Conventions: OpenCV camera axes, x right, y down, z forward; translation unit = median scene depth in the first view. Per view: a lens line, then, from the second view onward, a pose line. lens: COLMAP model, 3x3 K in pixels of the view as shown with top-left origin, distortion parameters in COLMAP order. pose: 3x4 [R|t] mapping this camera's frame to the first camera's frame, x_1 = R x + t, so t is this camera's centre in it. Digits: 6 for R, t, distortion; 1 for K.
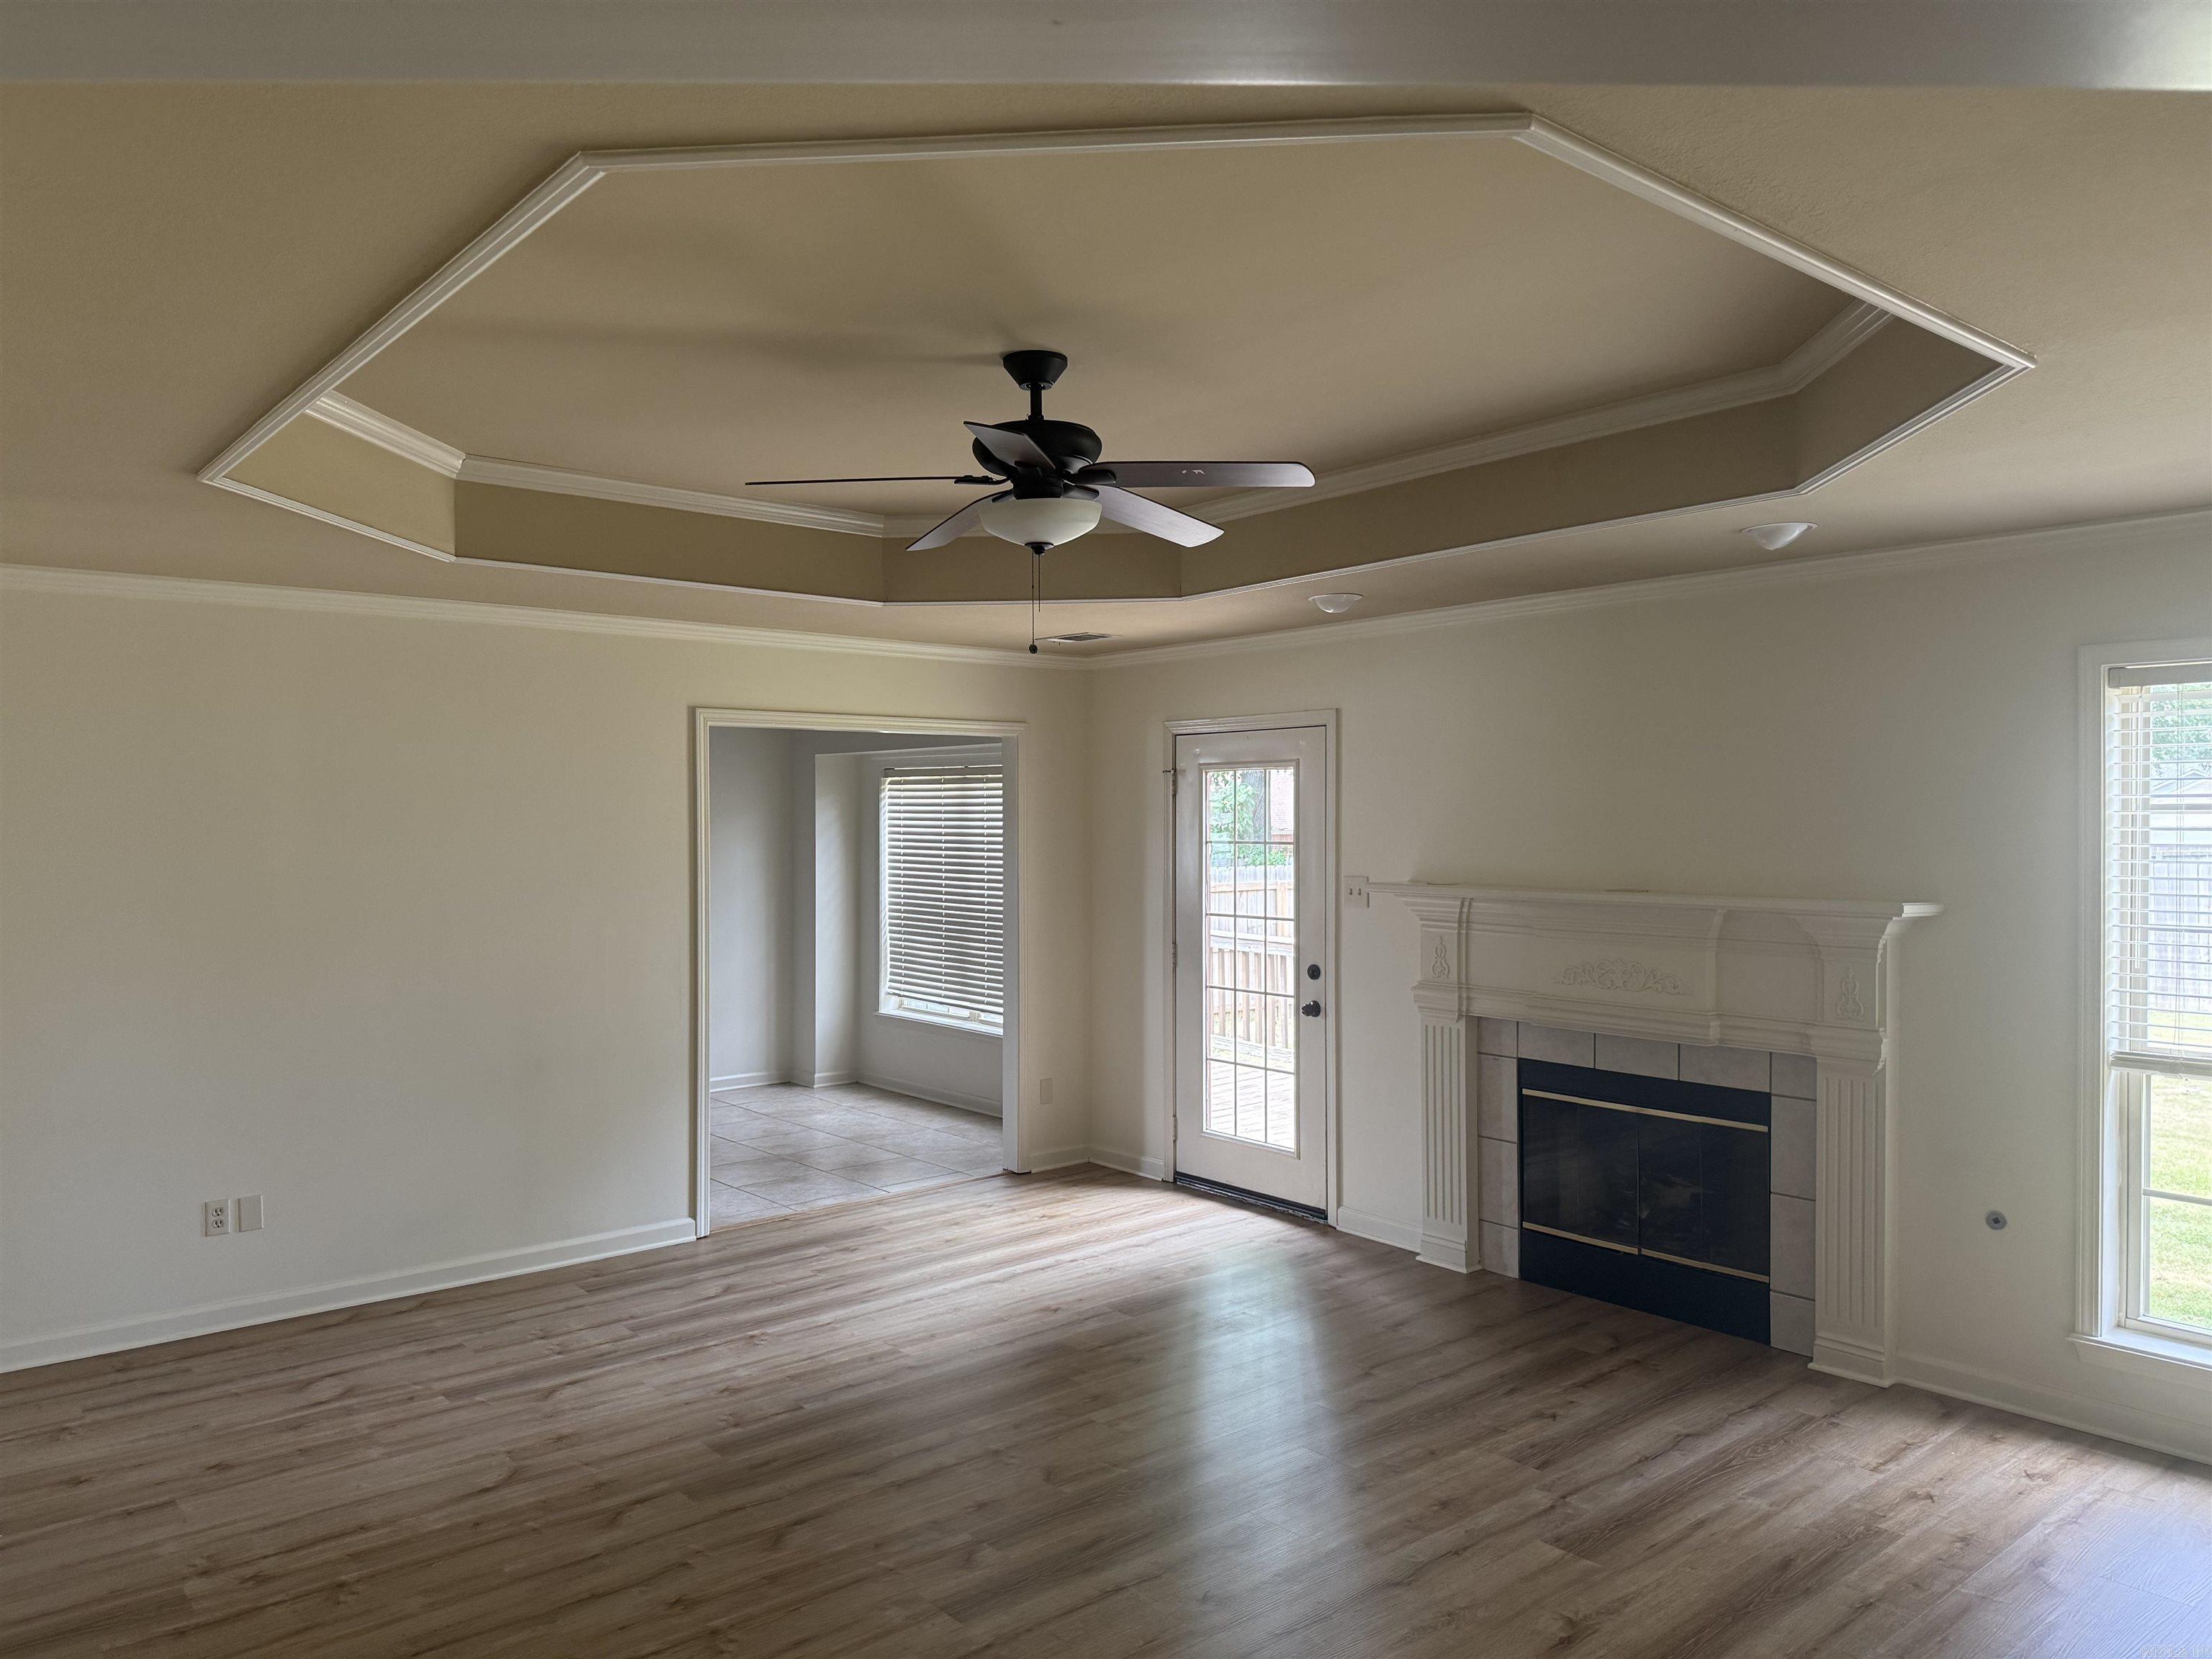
lens RADIAL K [[1540.7, 0, 1110.7], [0, 1540.7, 834.4], [0, 0, 1]] dist [0.135570, -0.216481]
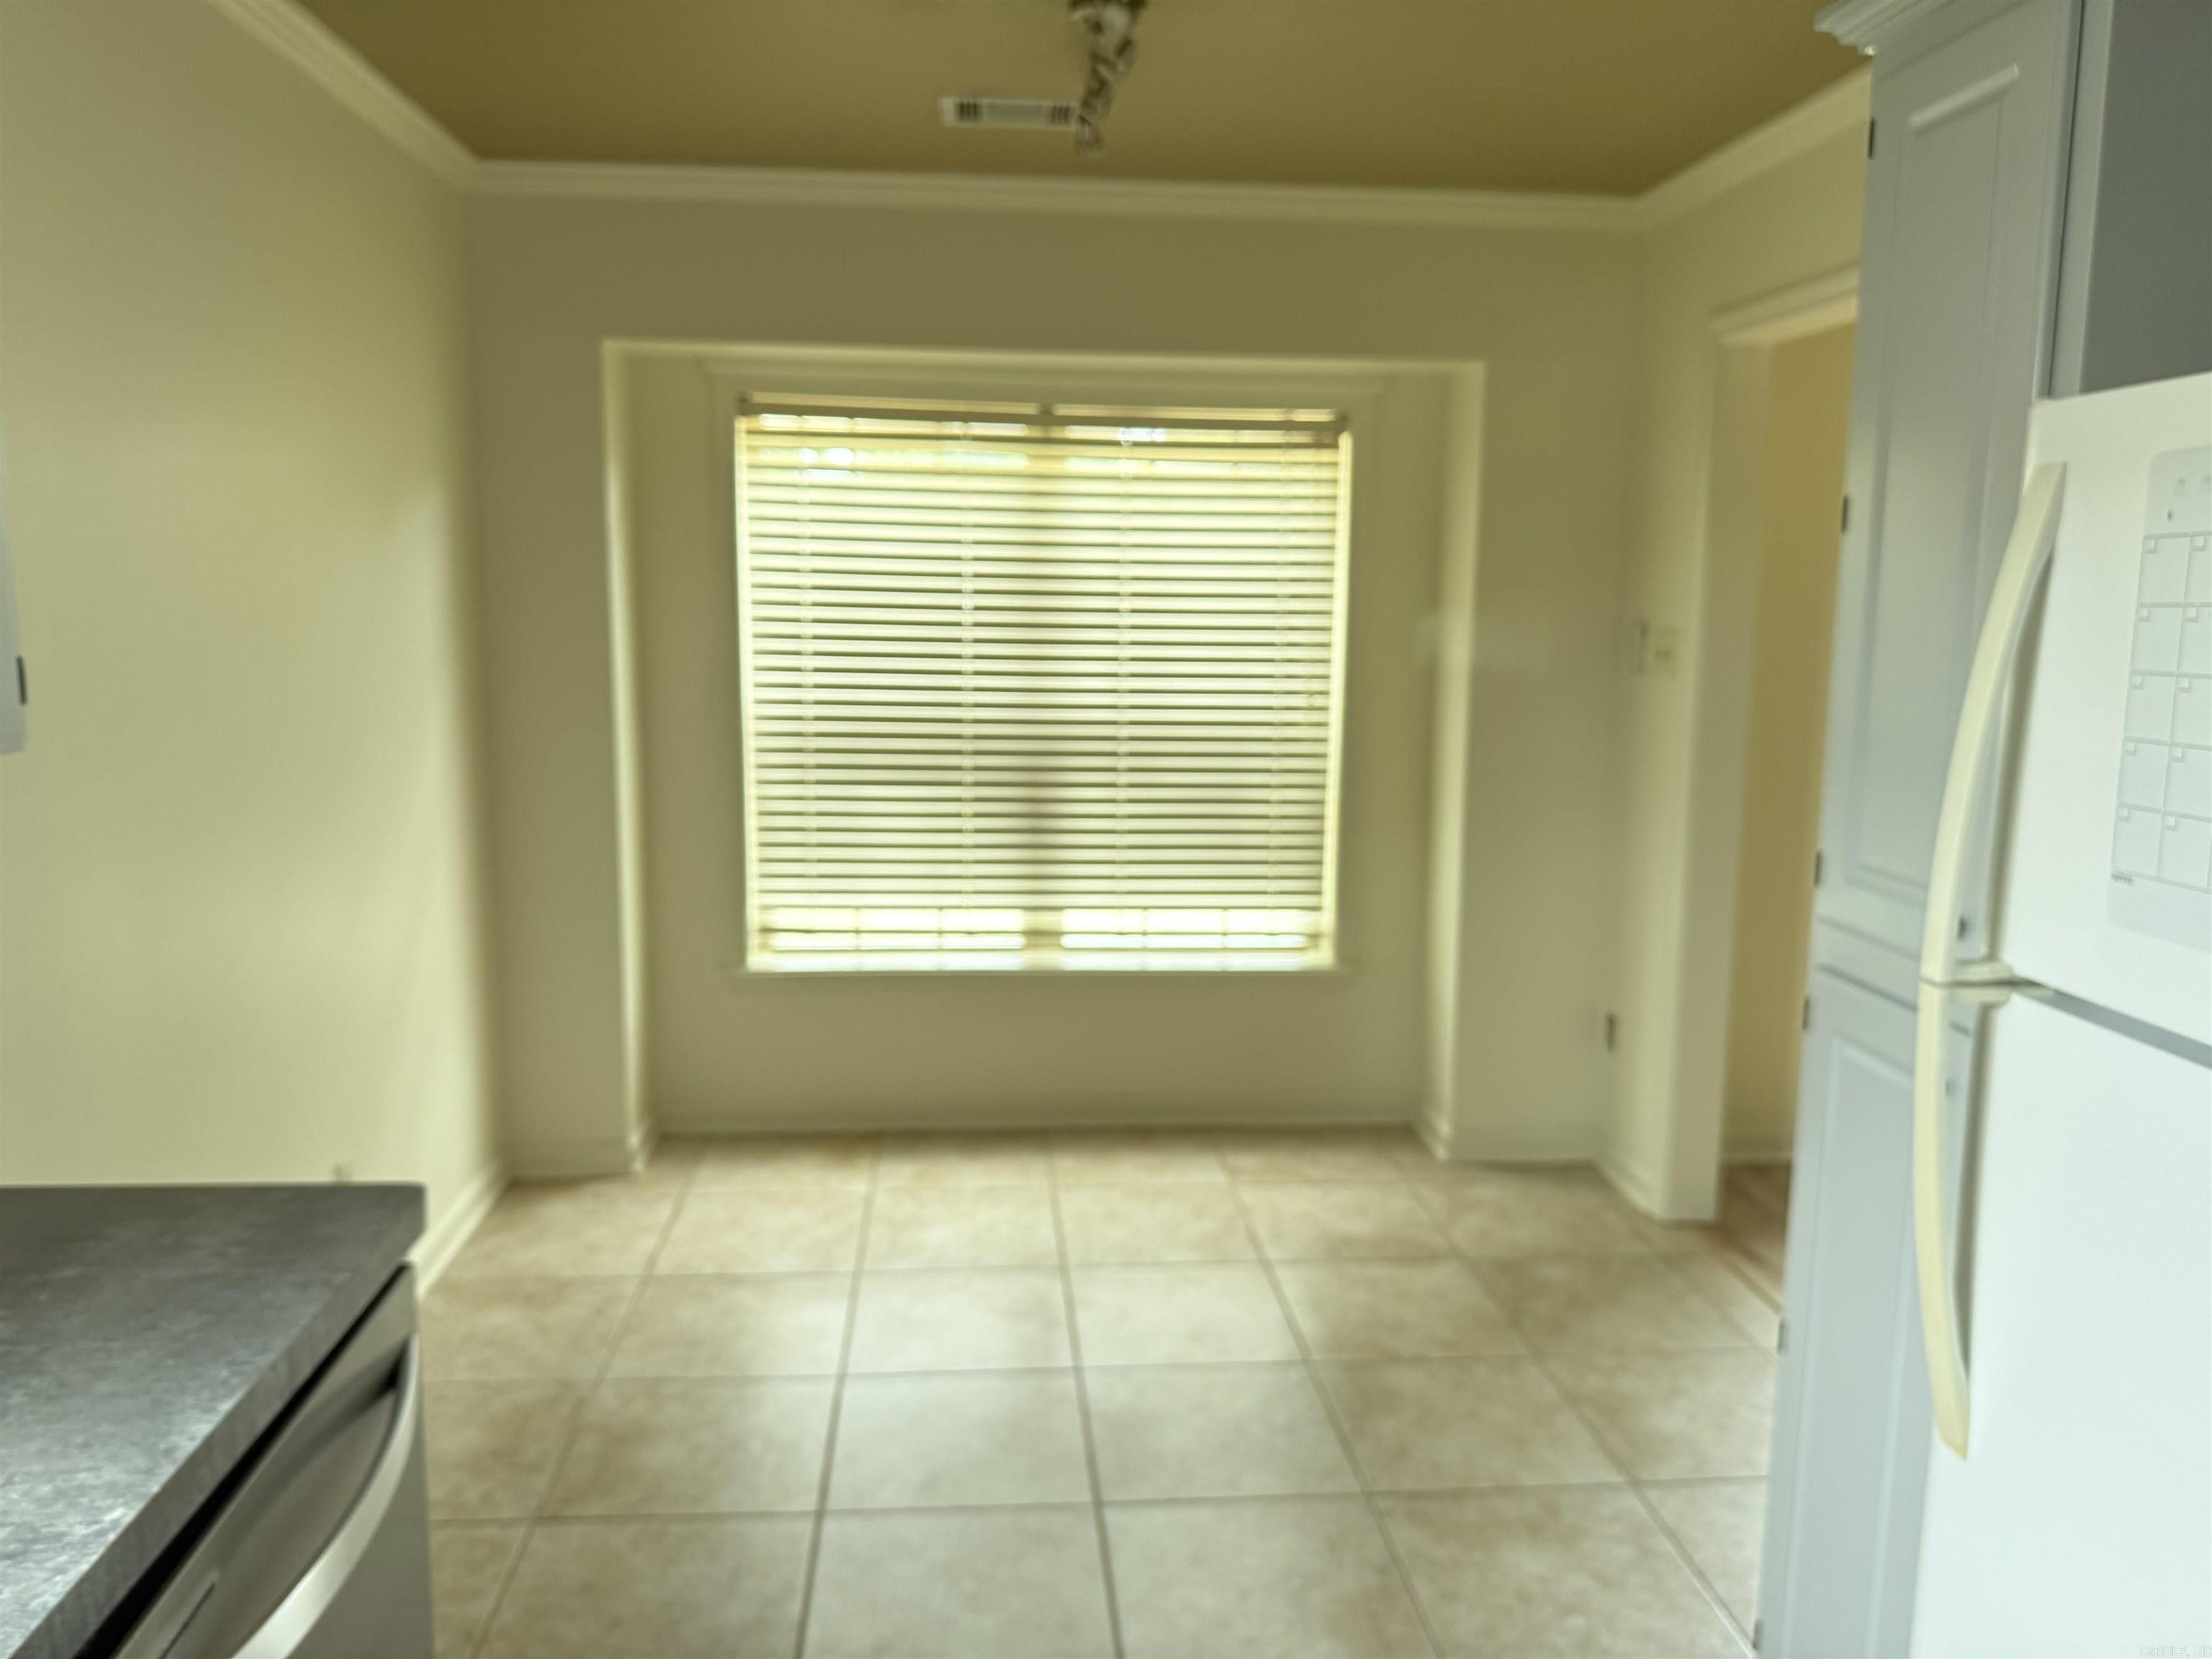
lens RADIAL K [[1598.3, 0, 1104.4], [0, 1598.3, 828.1], [0, 0, 1]] dist [0.037810, -0.068753]
pose [[0.577138, -0.109617, 0.809257, -0.785126], [-0.009917, 0.989937, 0.141163, 0.019020], [-0.816587, -0.089496, 0.570243, 1.147440]]
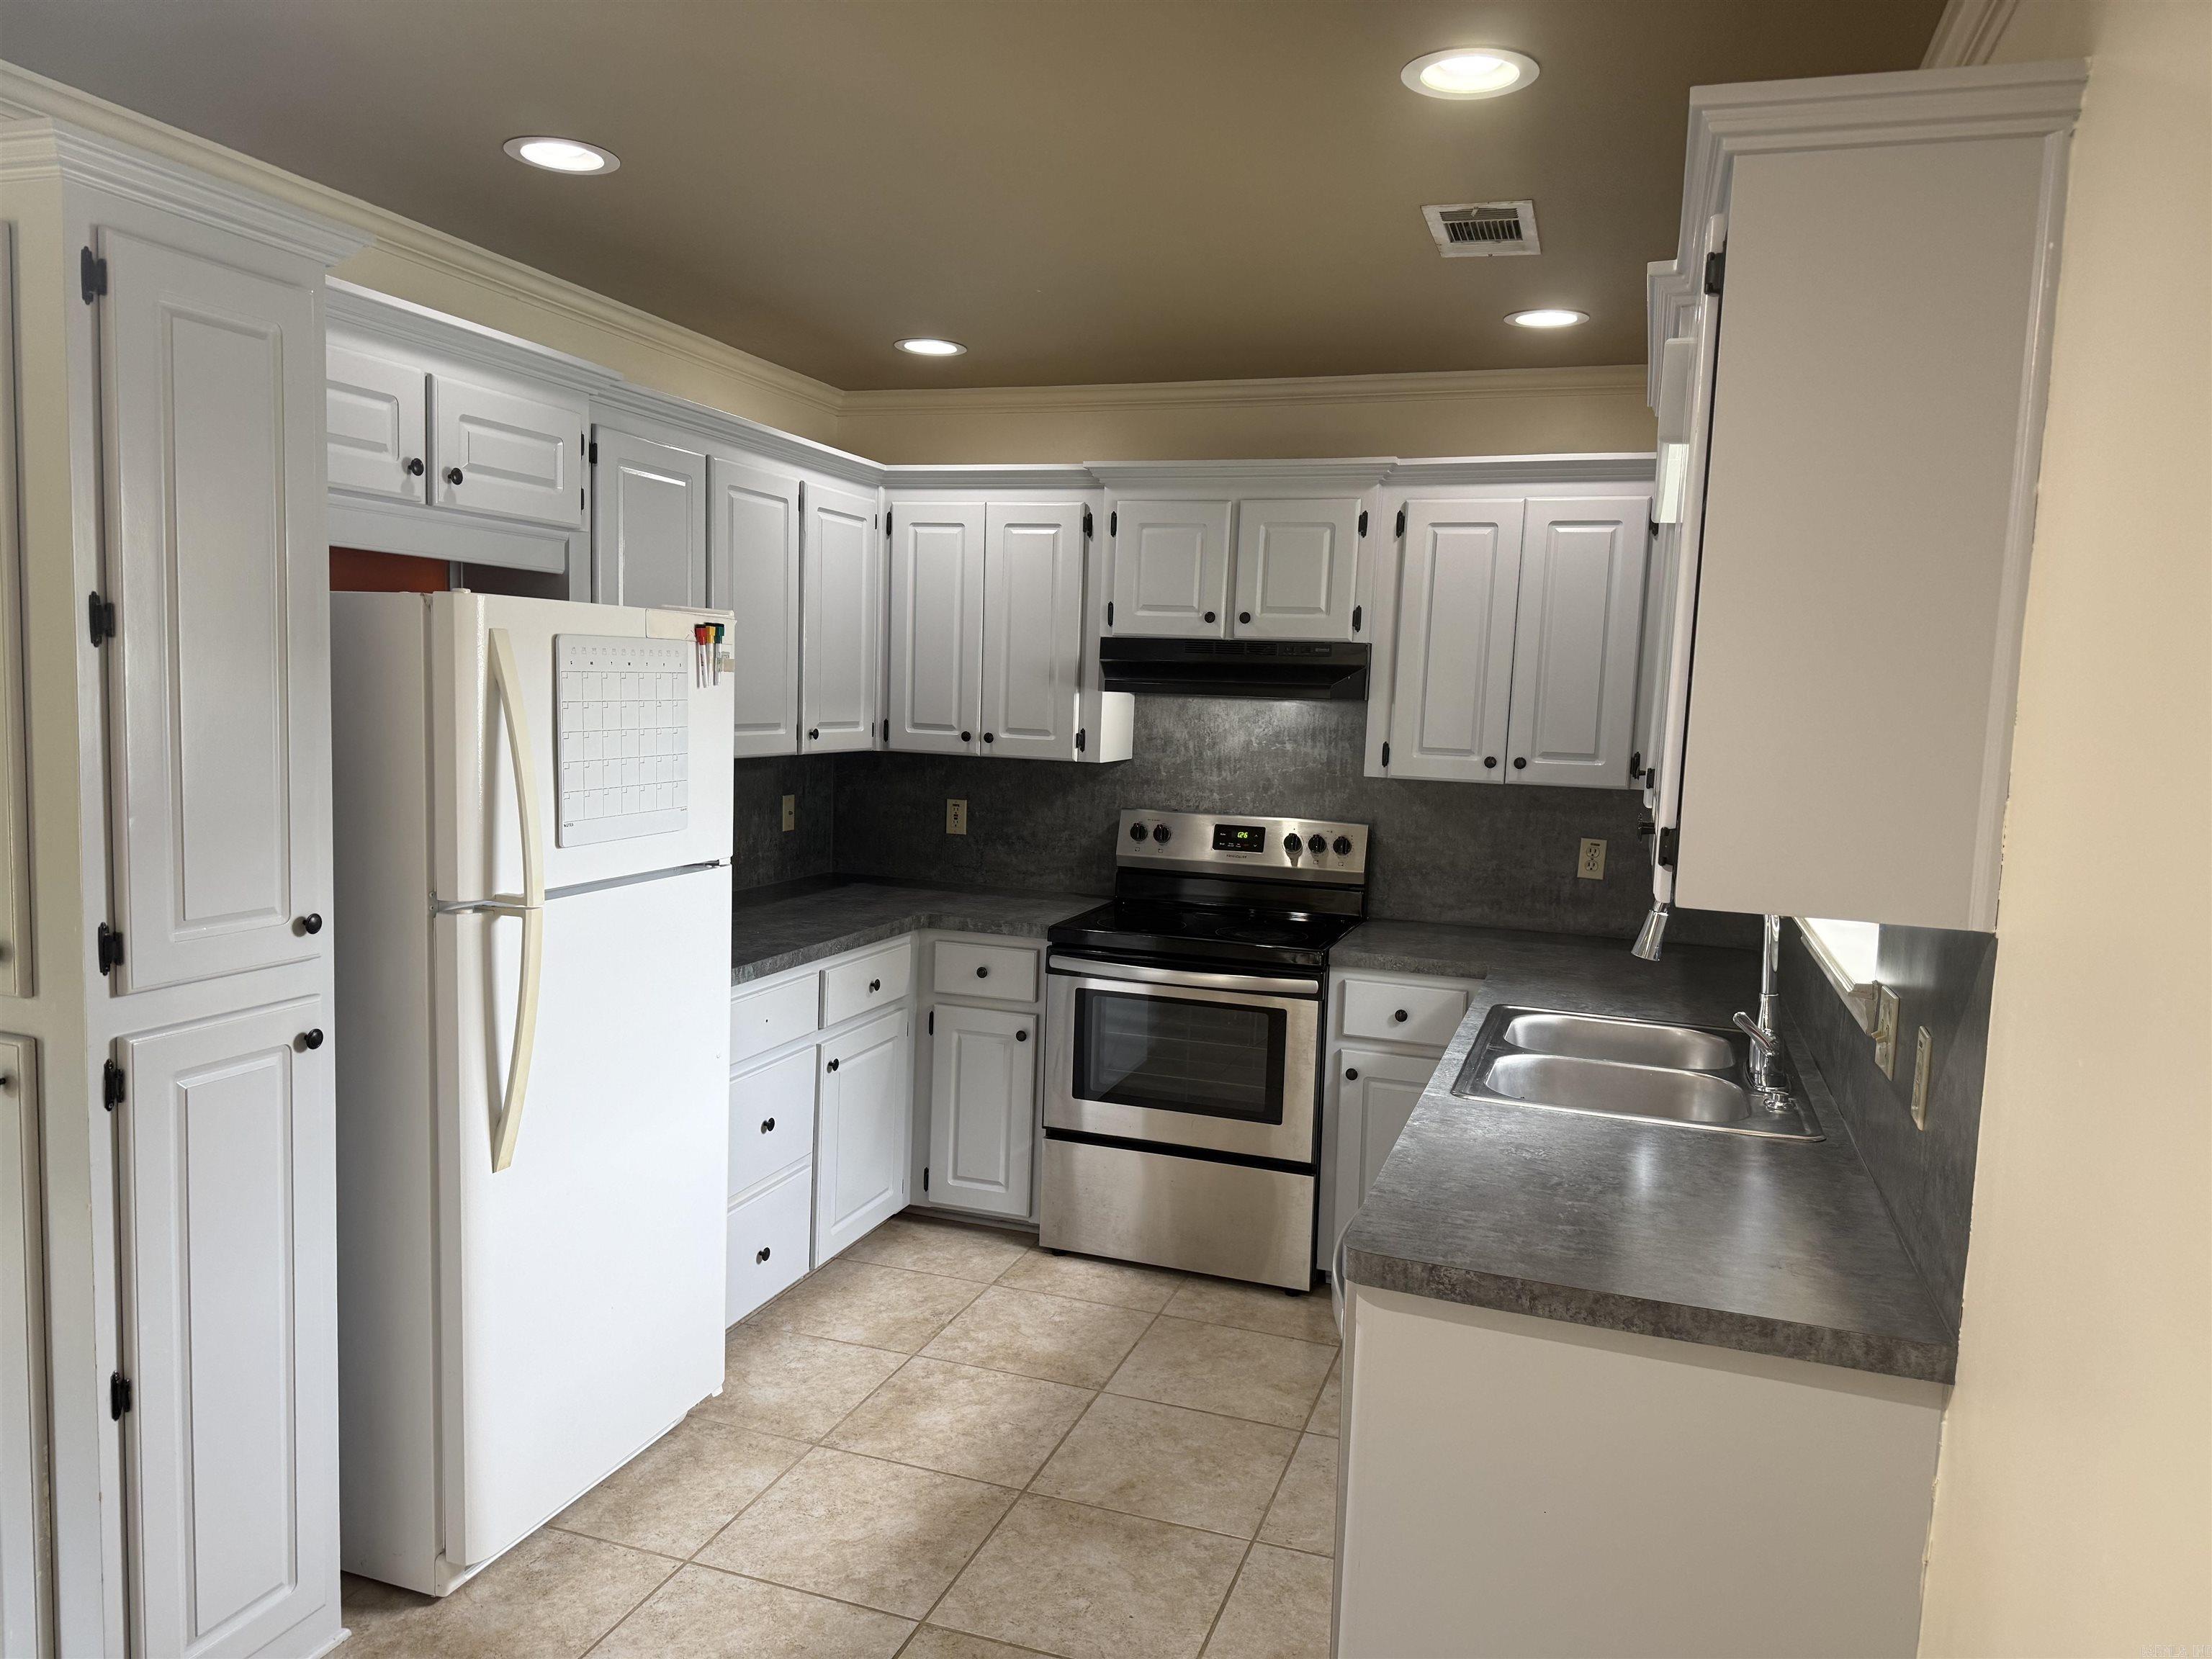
lens RADIAL K [[1549.1, 0, 1065.8], [0, 1549.1, 861.7], [0, 0, 1]] dist [0.051634, -0.000454]
pose [[-0.864452, 0.032296, -0.501678, -0.411398], [-0.035116, 0.991617, 0.124347, 0.001495], [0.501488, 0.125109, -0.856071, 1.651072]]
